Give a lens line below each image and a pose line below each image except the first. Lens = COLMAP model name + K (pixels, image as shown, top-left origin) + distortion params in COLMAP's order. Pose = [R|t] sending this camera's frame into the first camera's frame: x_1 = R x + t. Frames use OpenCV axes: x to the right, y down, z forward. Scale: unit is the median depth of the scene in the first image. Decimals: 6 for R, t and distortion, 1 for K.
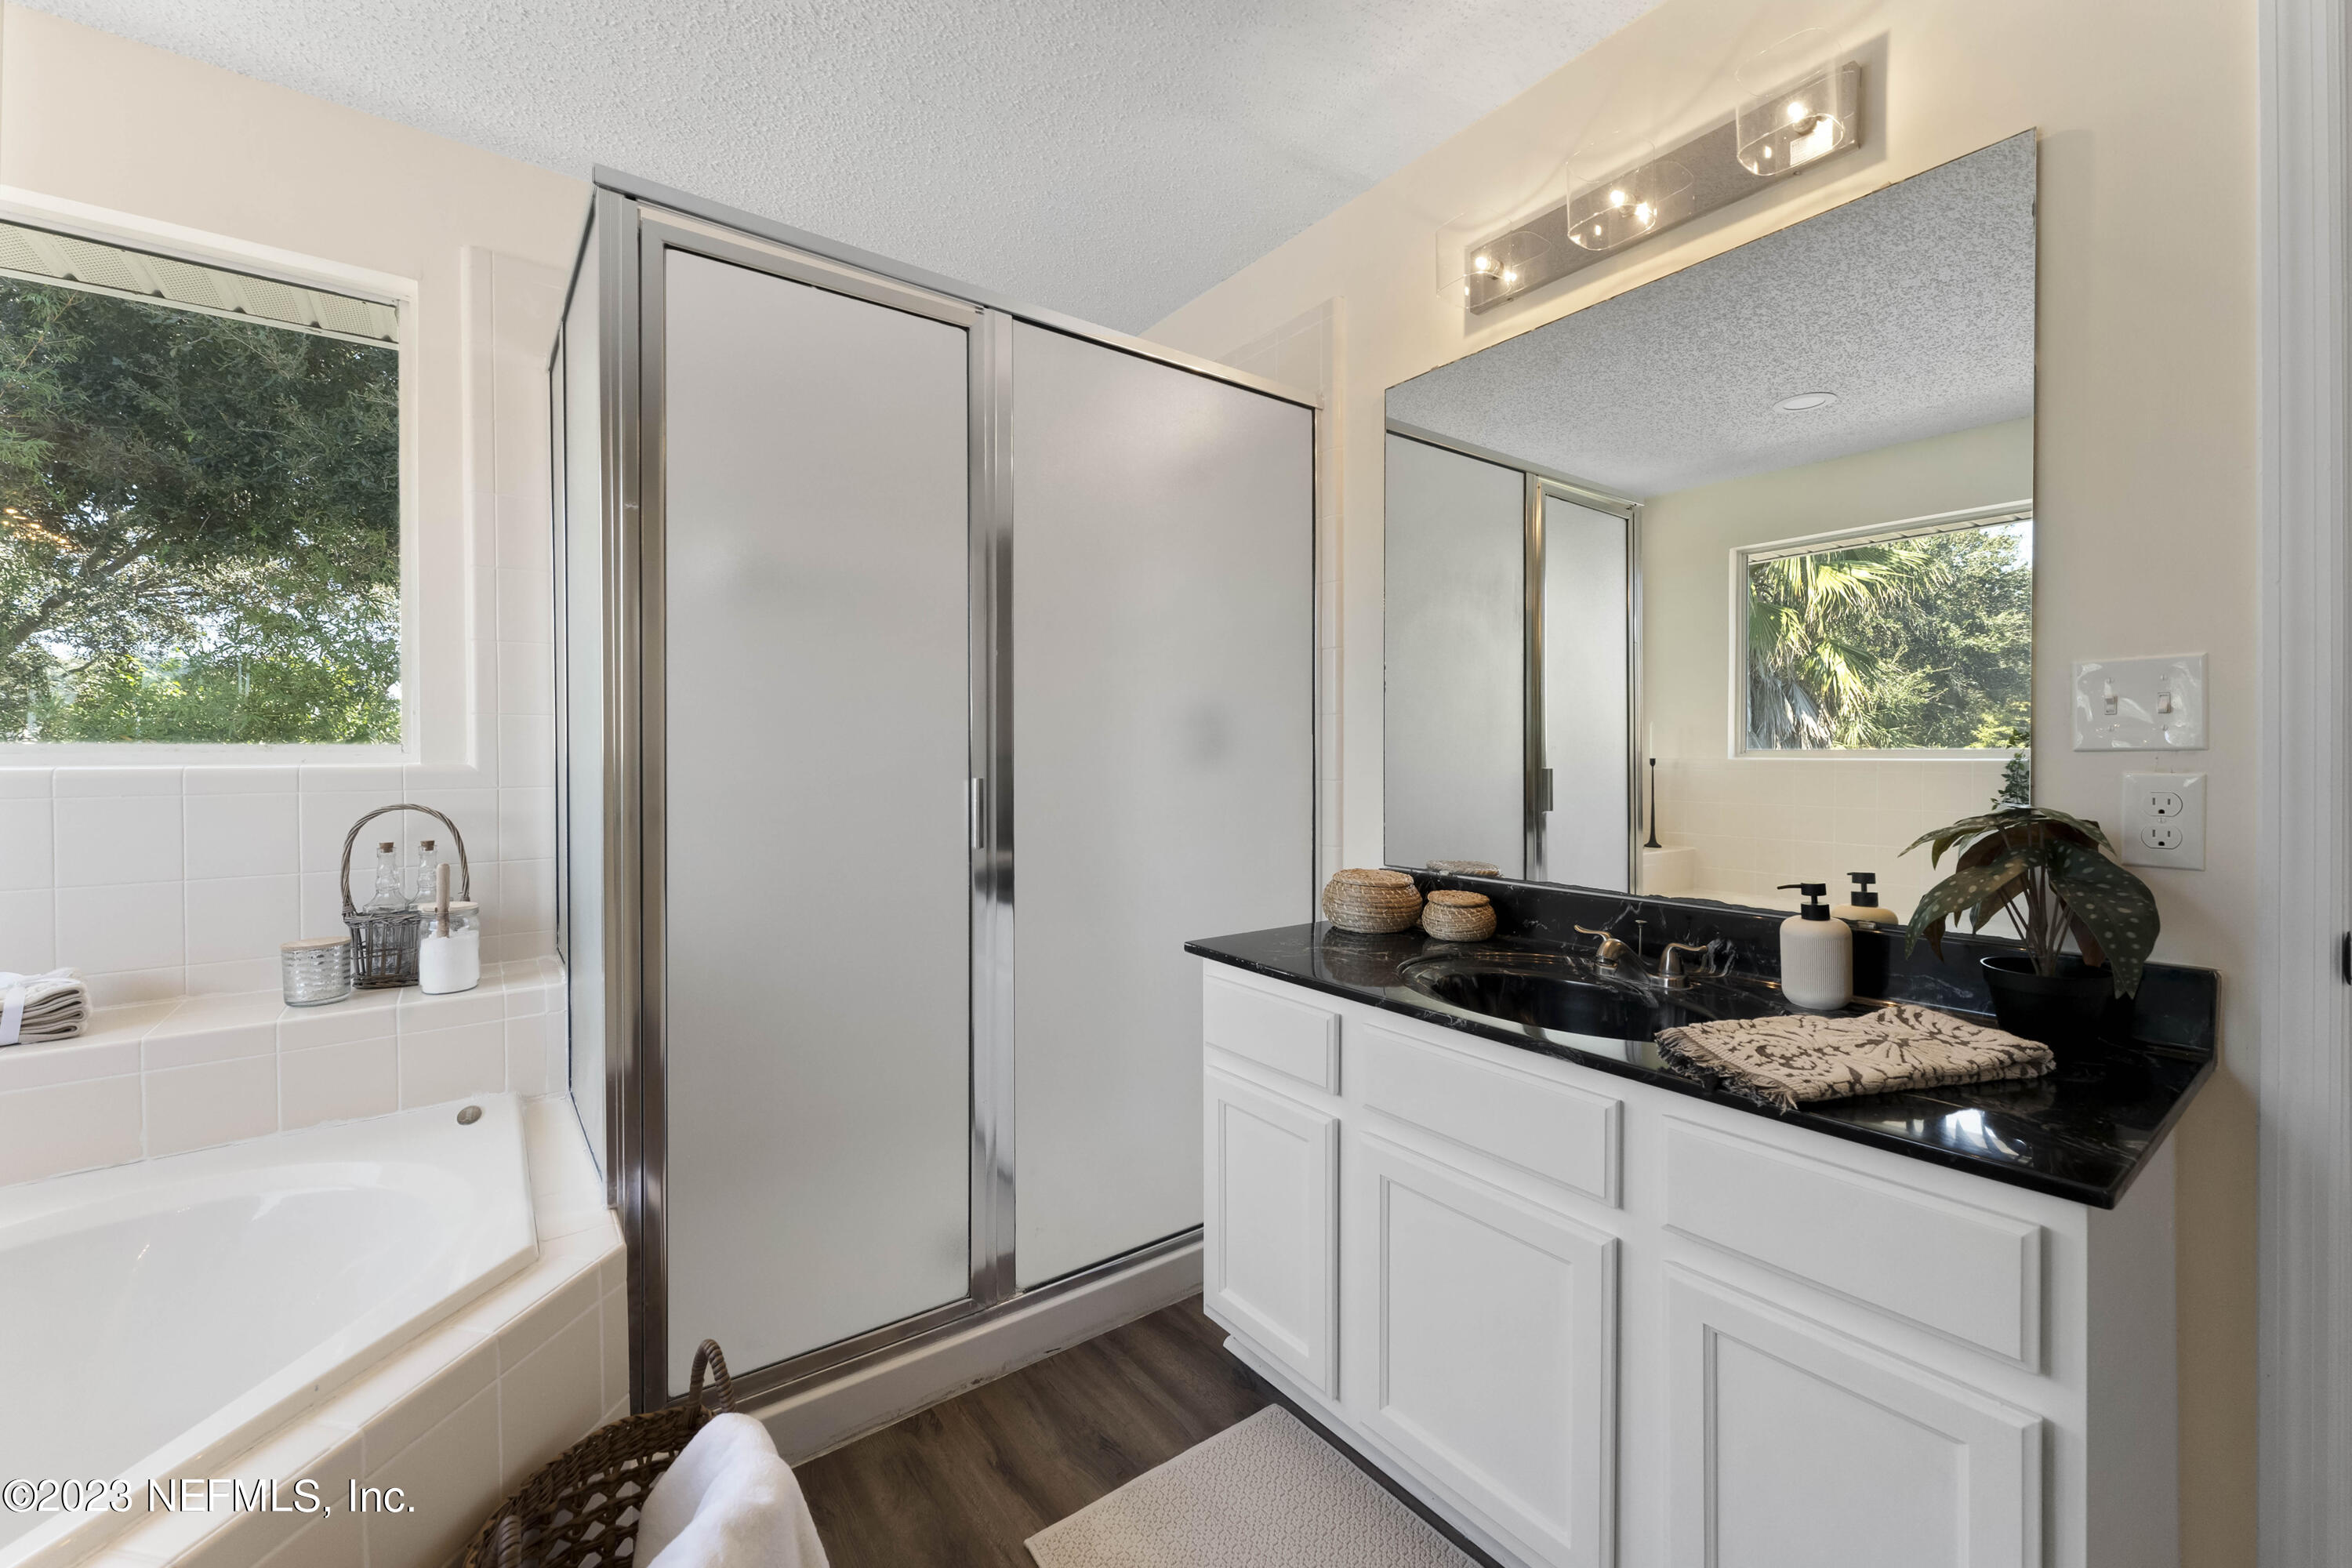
lens RADIAL K [[946.2, 0, 1166.4], [0, 946.2, 741.4], [0, 0, 1]] dist [0.000244, 0.000142]
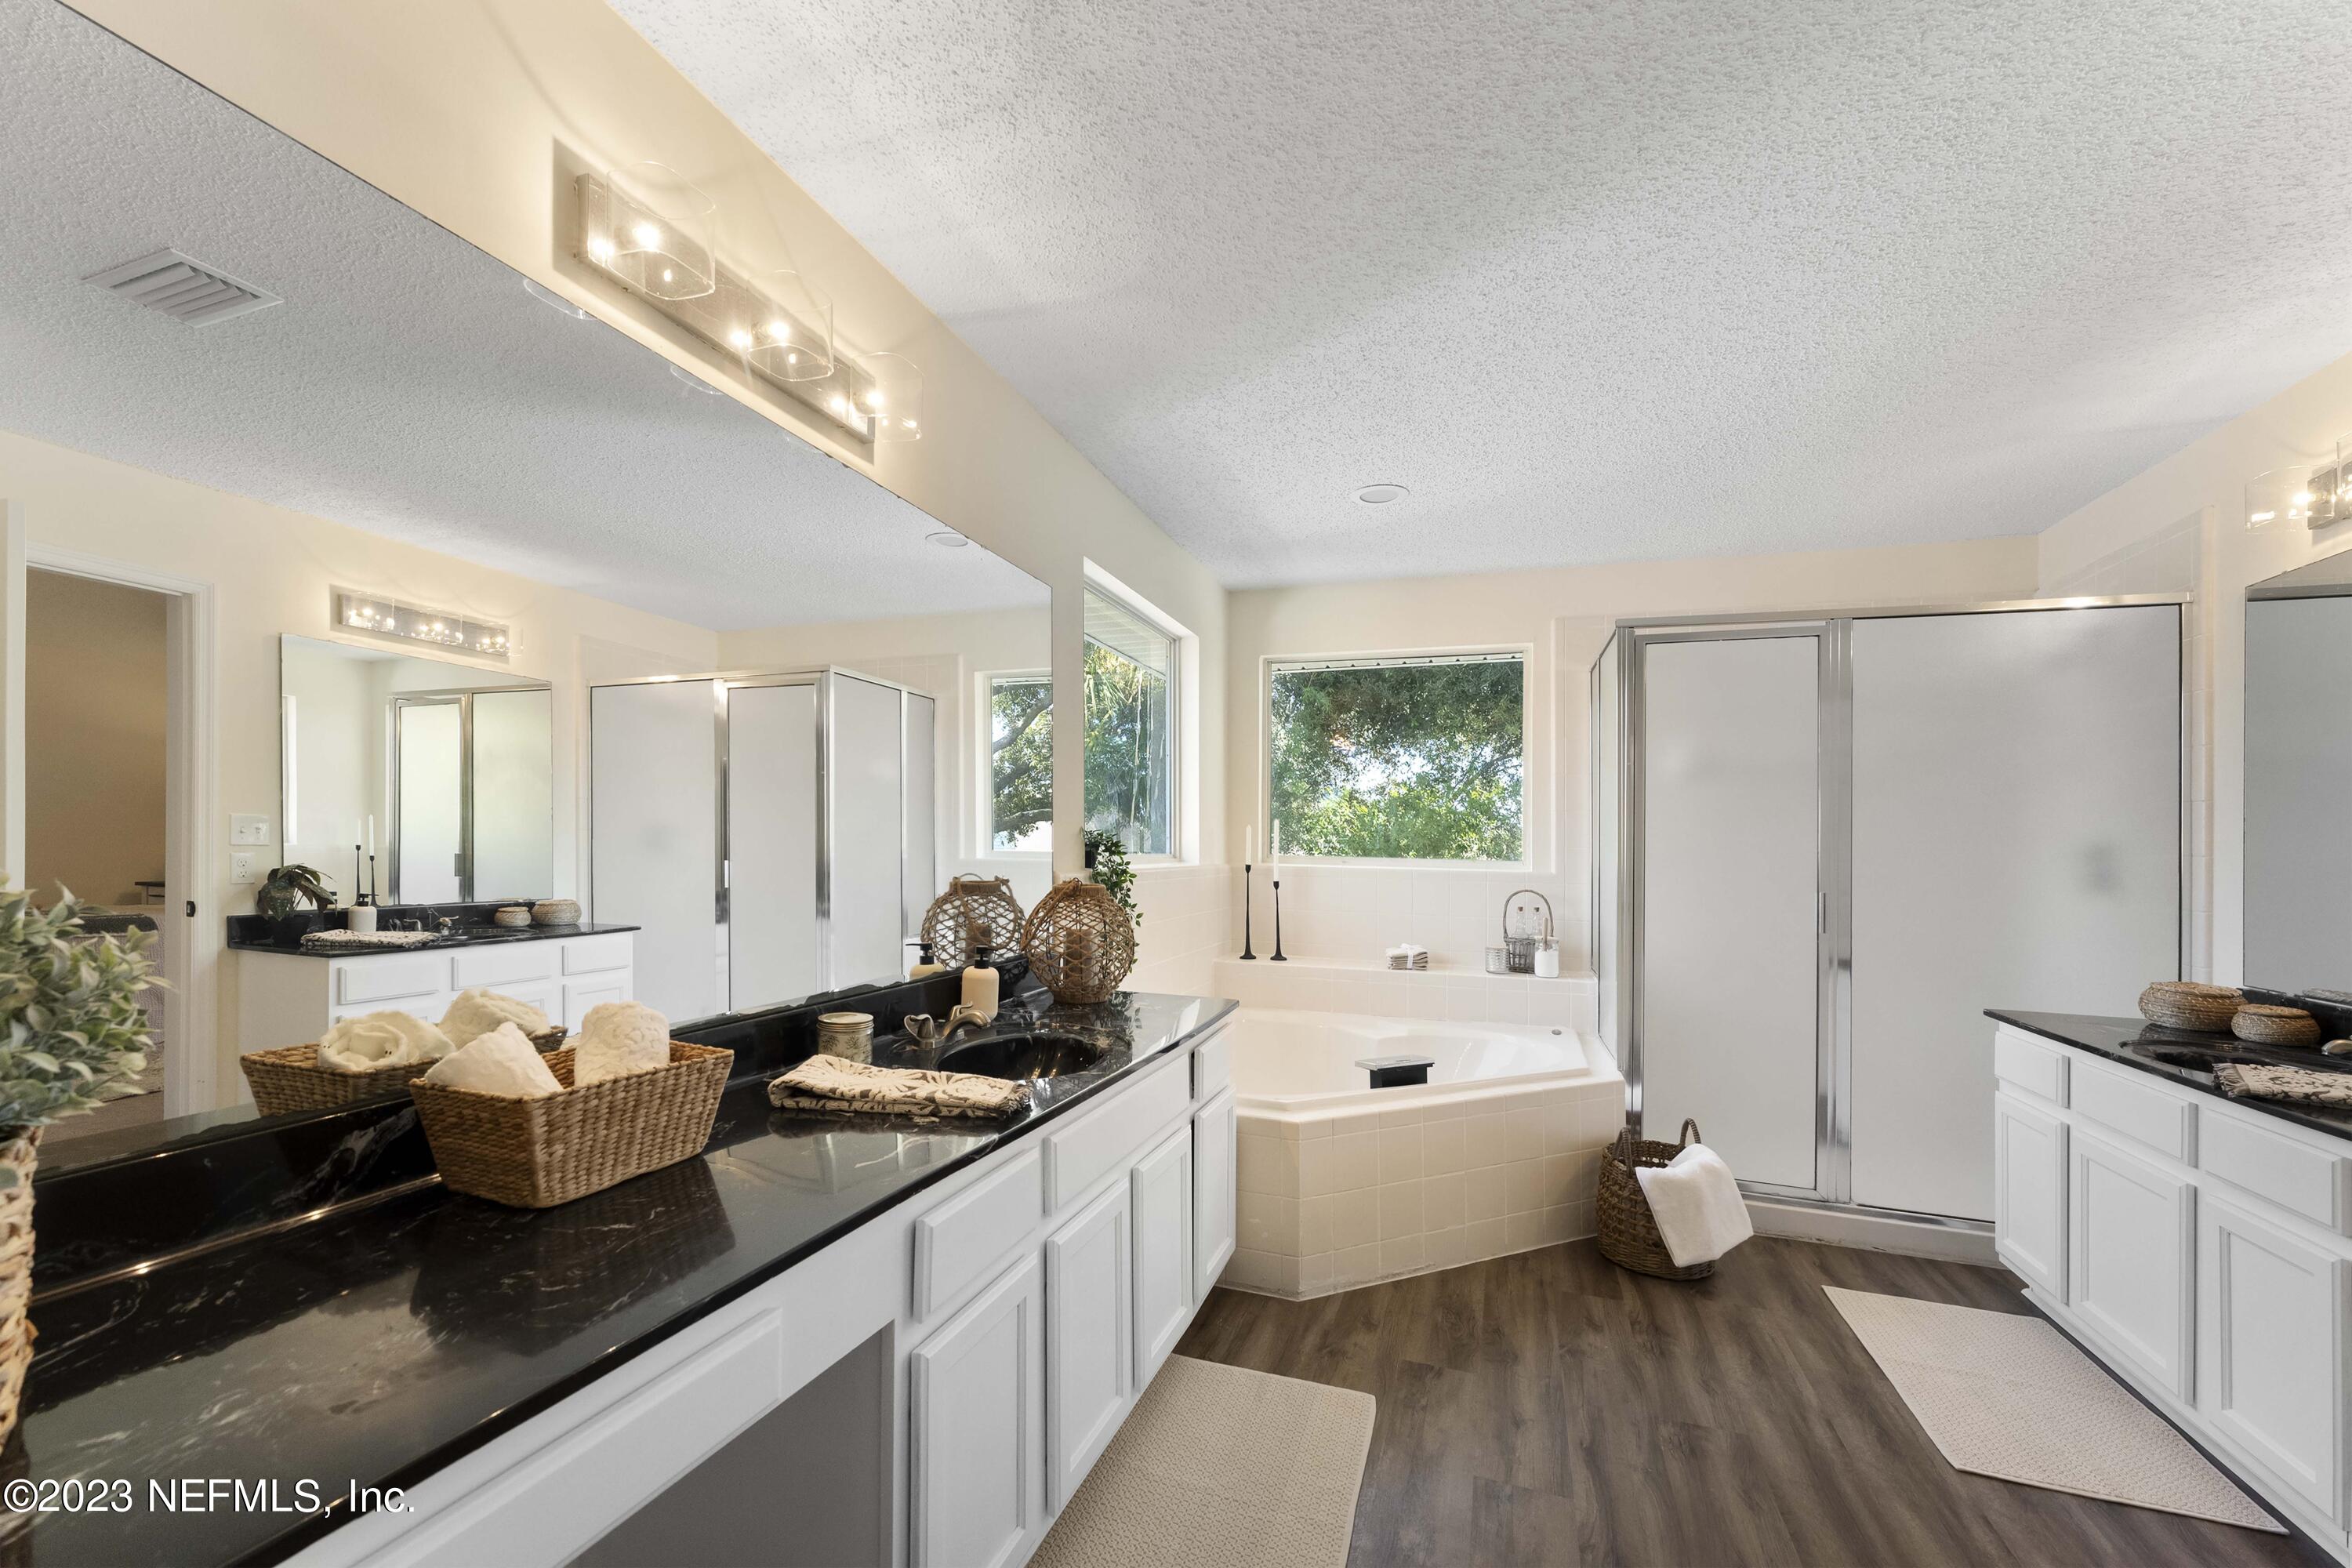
lens RADIAL K [[946.2, 0, 1148.4], [0, 946.2, 834.2], [0, 0, 1]] dist [0.000244, 0.000142]
pose [[0.546551, 0.003971, -0.837416, 0.549893], [-0.009351, 0.999955, -0.001361, -0.051547], [0.837374, 0.008574, 0.546564, -0.939230]]
